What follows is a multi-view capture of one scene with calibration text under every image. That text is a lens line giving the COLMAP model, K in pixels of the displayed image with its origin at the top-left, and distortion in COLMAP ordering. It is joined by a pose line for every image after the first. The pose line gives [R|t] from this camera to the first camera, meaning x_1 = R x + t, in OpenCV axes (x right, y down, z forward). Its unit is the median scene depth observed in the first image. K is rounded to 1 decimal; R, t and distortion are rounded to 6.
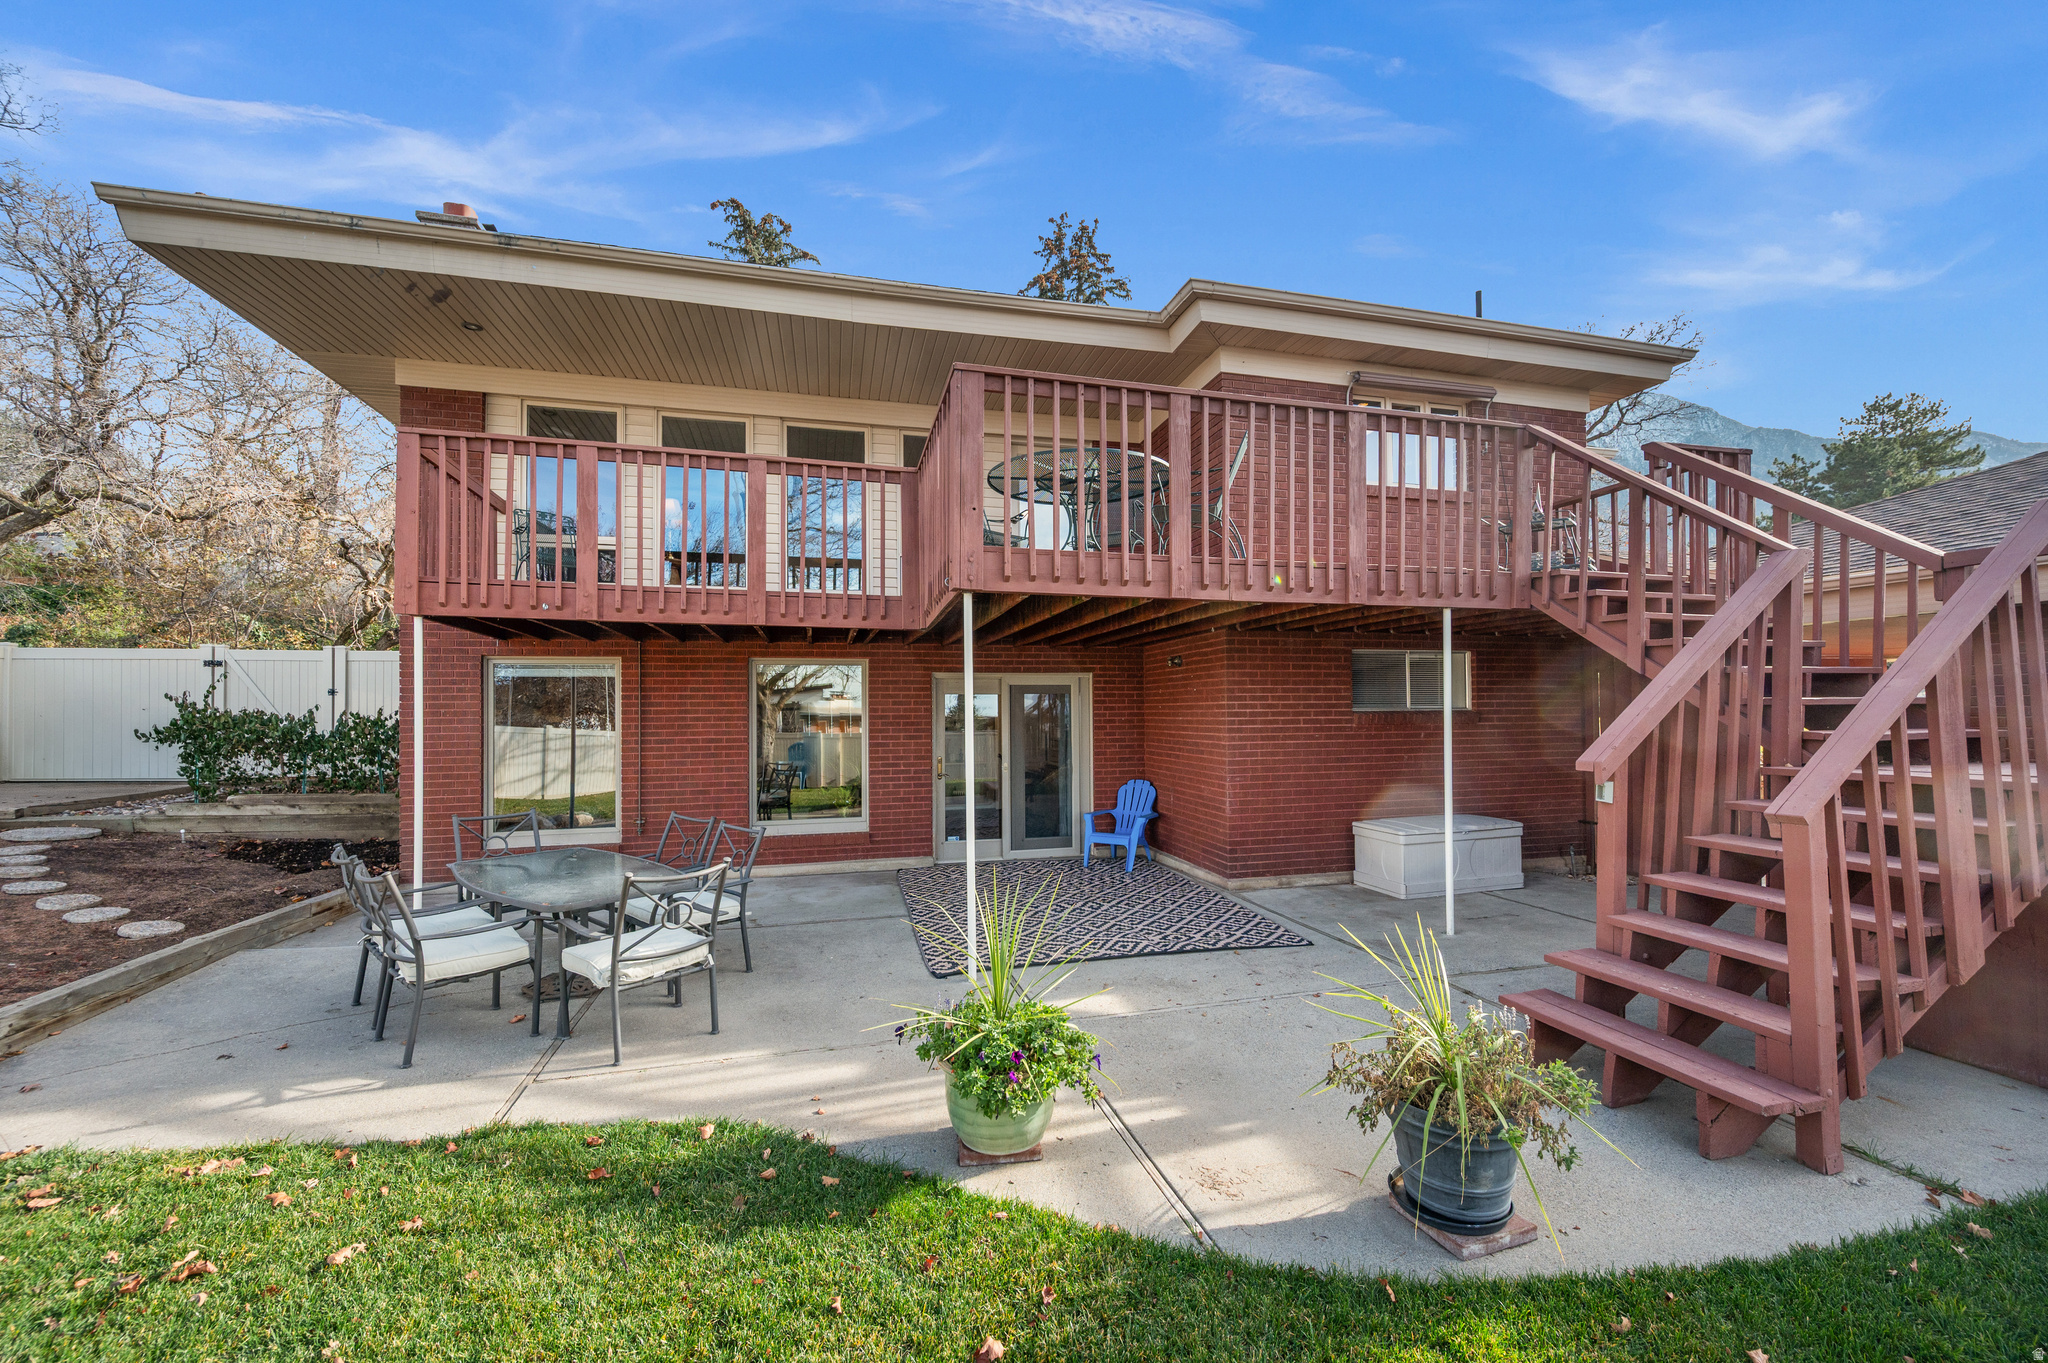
lens RADIAL K [[811.9, 0, 1034.5], [0, 811.9, 680.7], [0, 0, 1]] dist [0.000243, -0.000659]
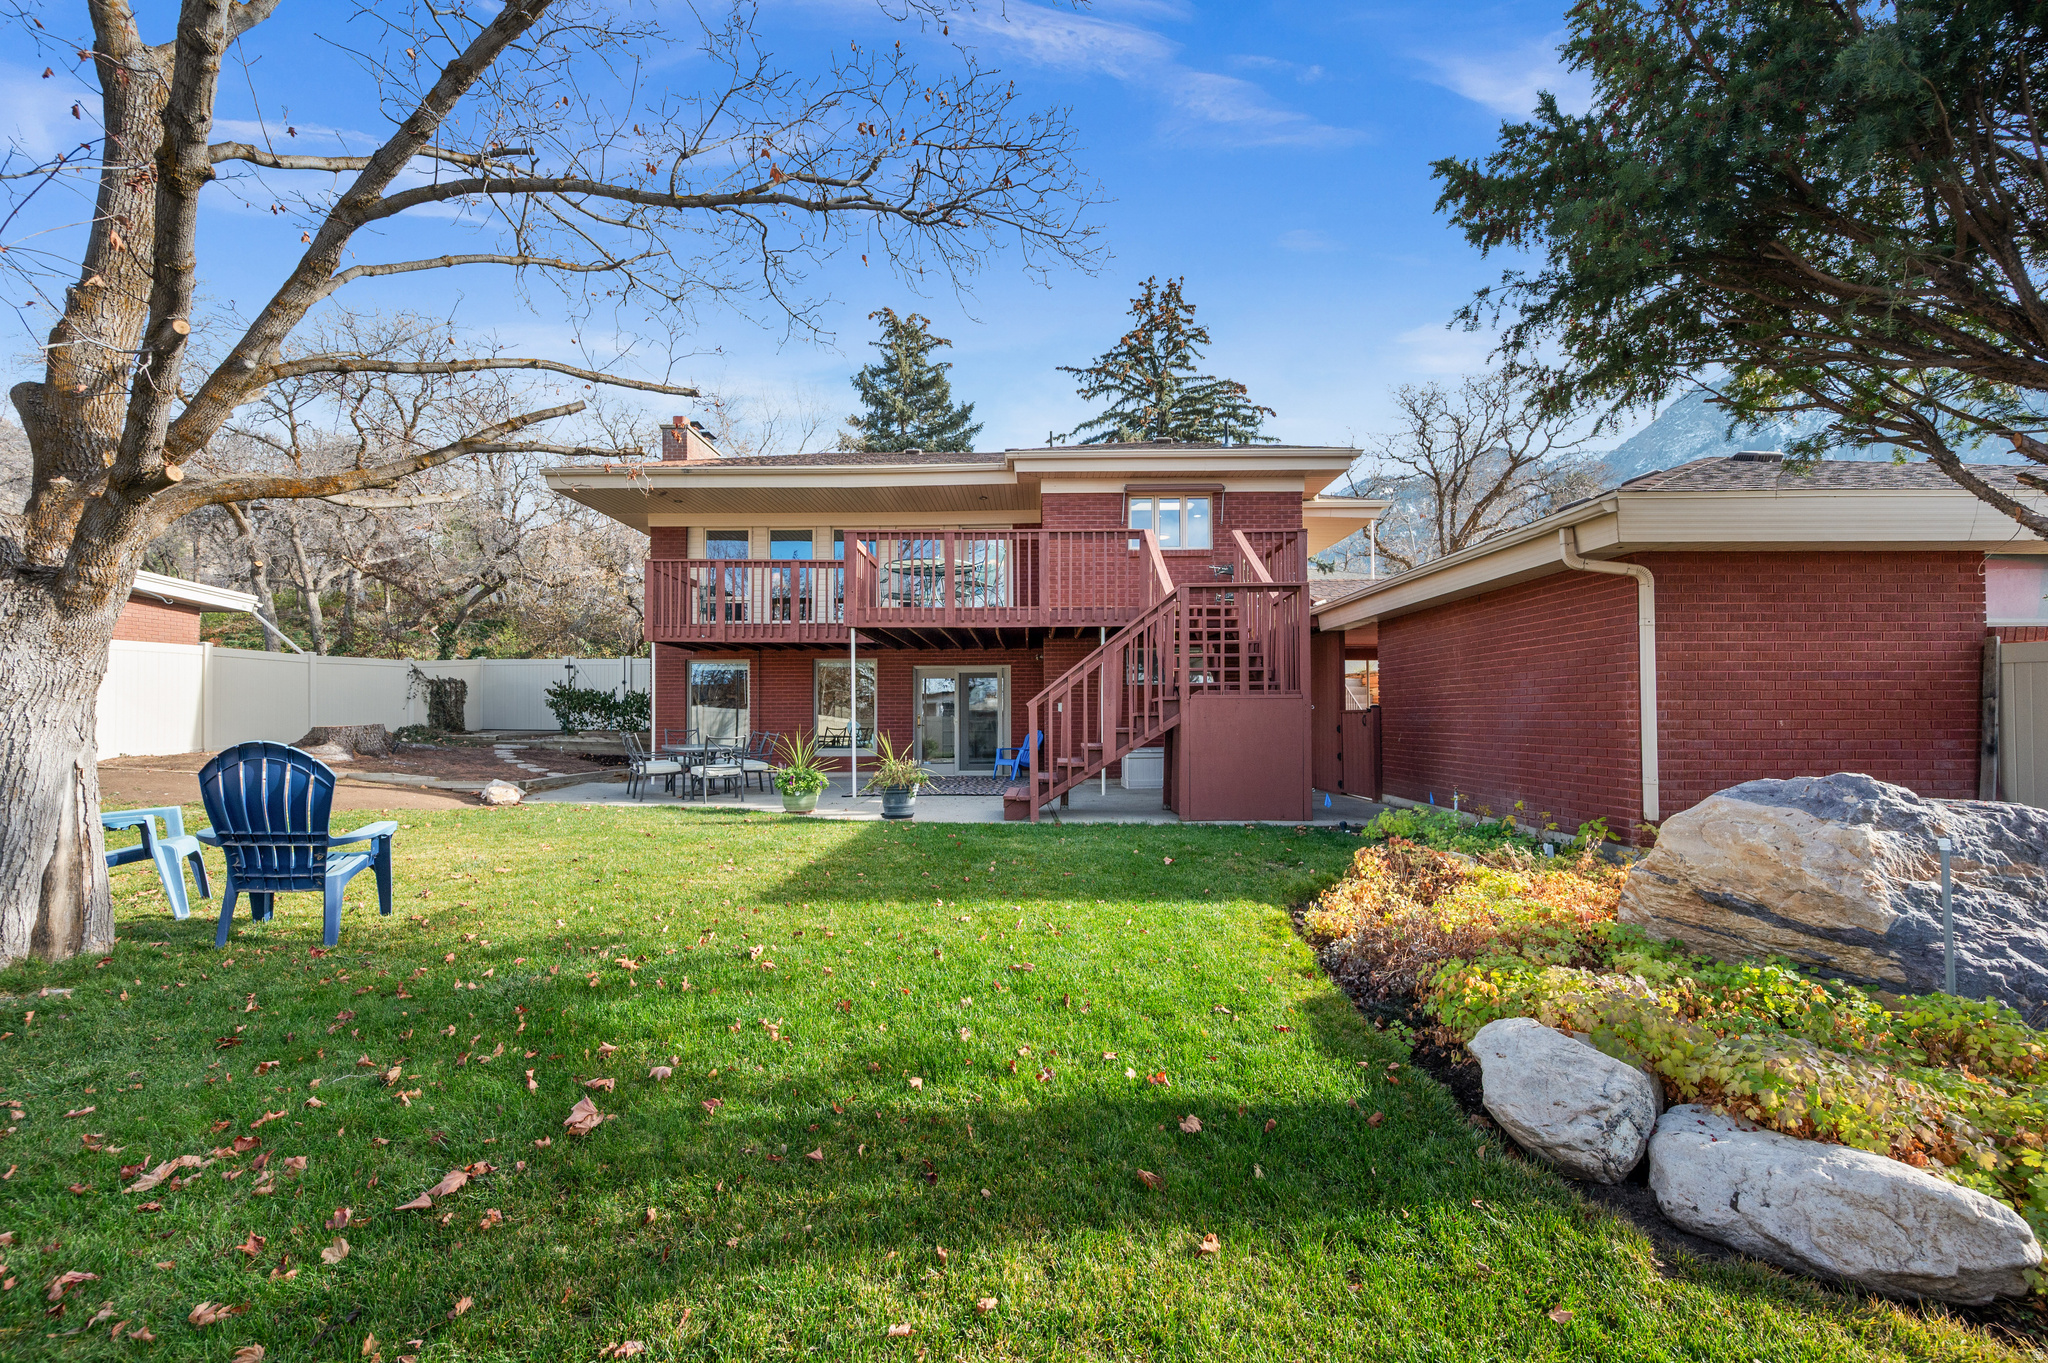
lens RADIAL K [[811.9, 0, 1030.6], [0, 811.9, 684.6], [0, 0, 1]] dist [0.000243, -0.000659]
pose [[0.965988, -0.006010, -0.258518, 0.589414], [0.006087, 0.999981, -0.000503, 0.033815], [0.258516, -0.001088, 0.966006, -0.634547]]
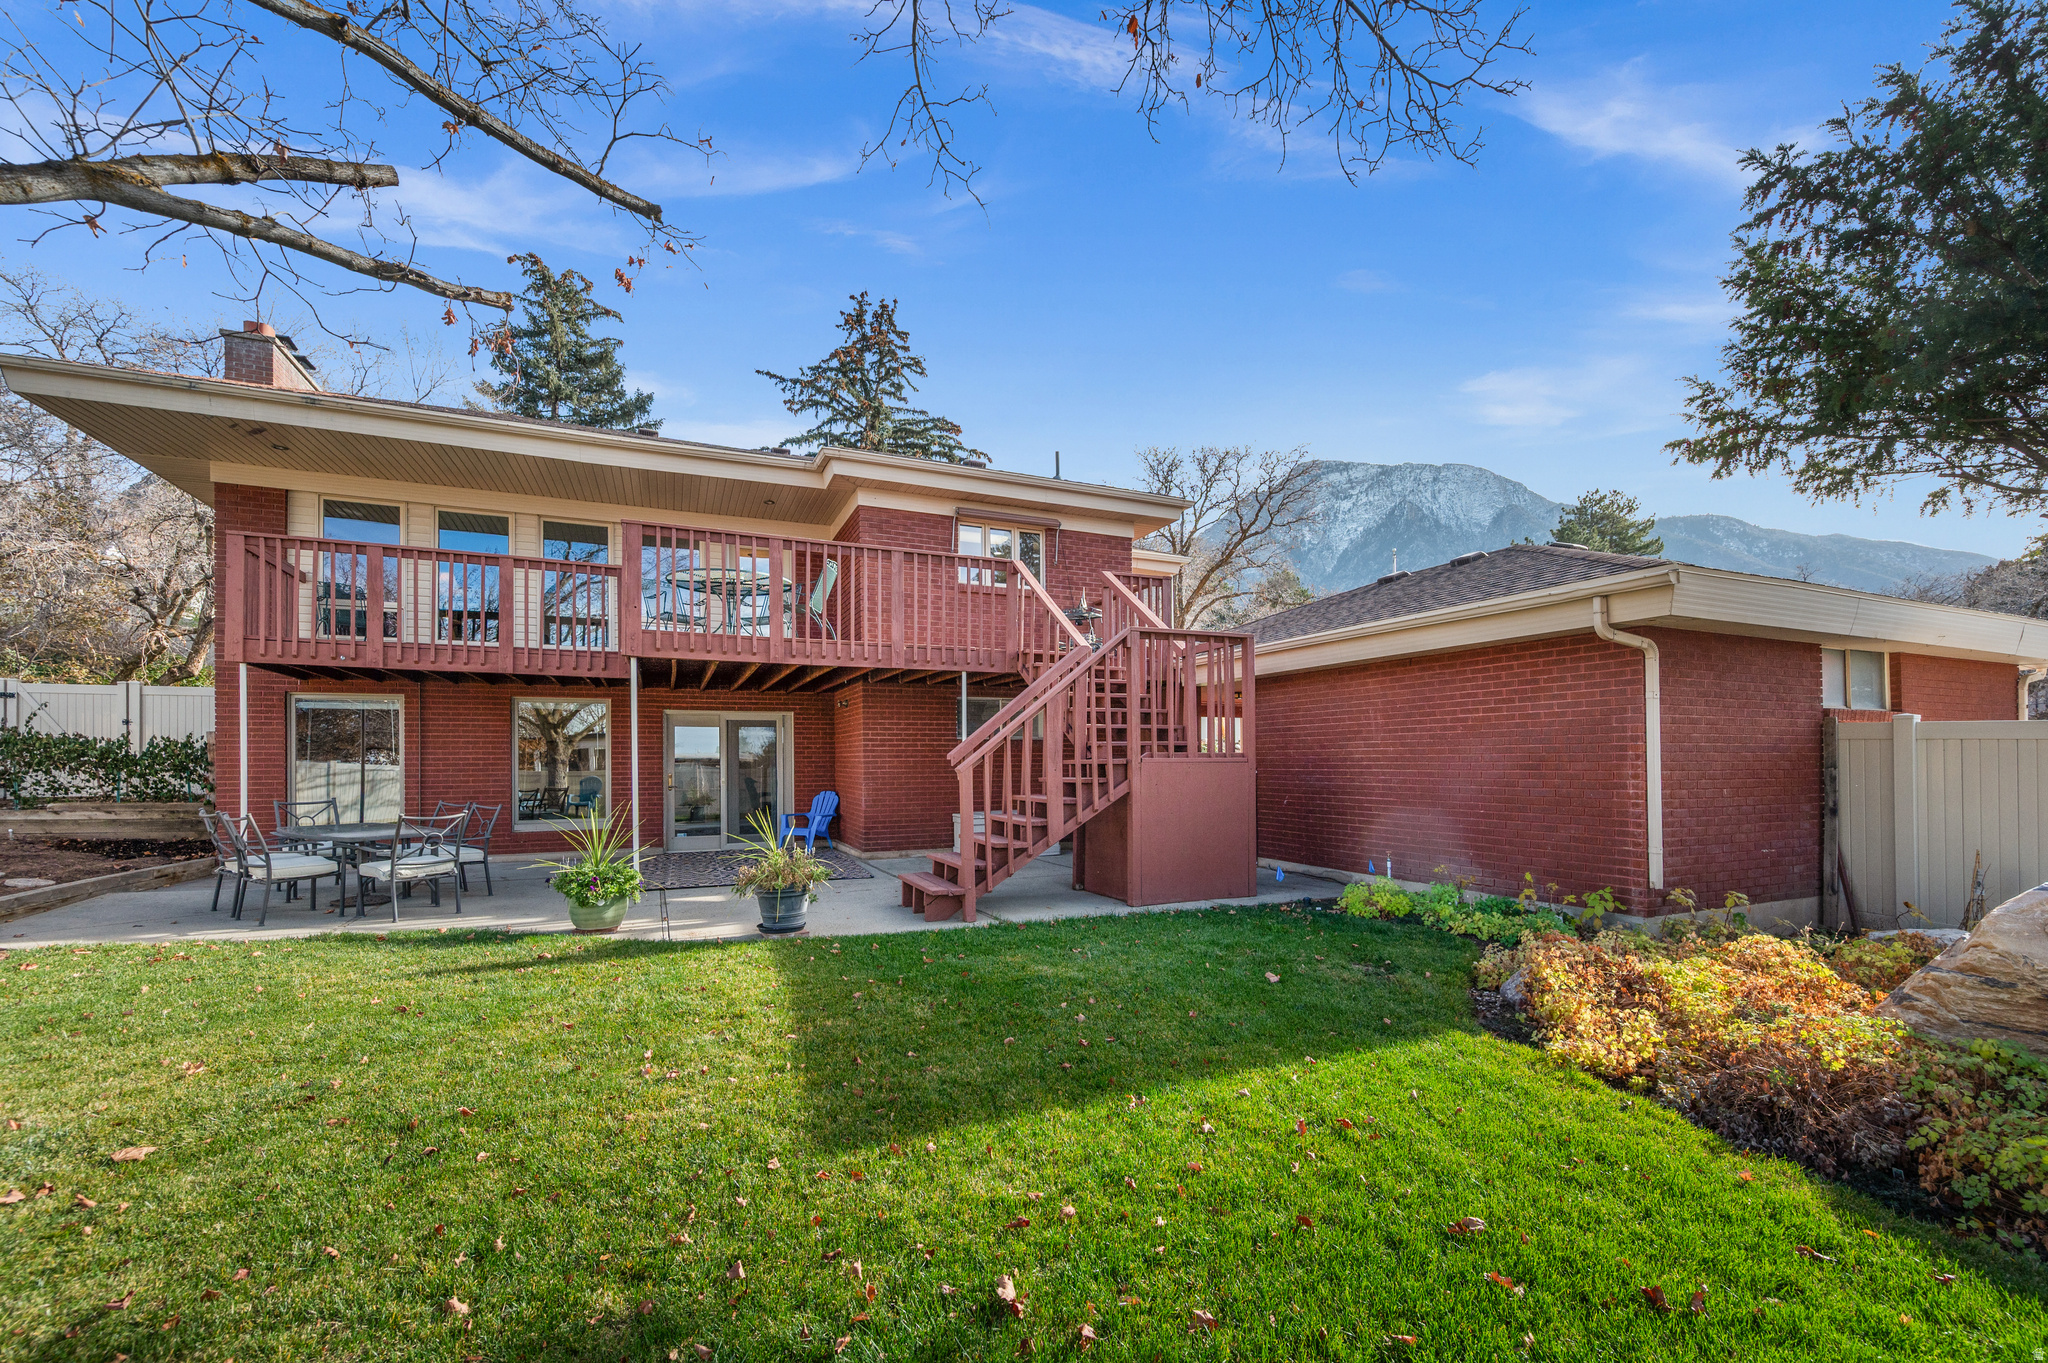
lens RADIAL K [[811.9, 0, 1013.5], [0, 811.9, 741.2], [0, 0, 1]] dist [0.000243, -0.000659]
pose [[0.986900, 0.005654, 0.161235, 0.240971], [-0.008403, 0.999831, 0.016371, 0.016077], [-0.161115, -0.017512, 0.986780, -0.435715]]
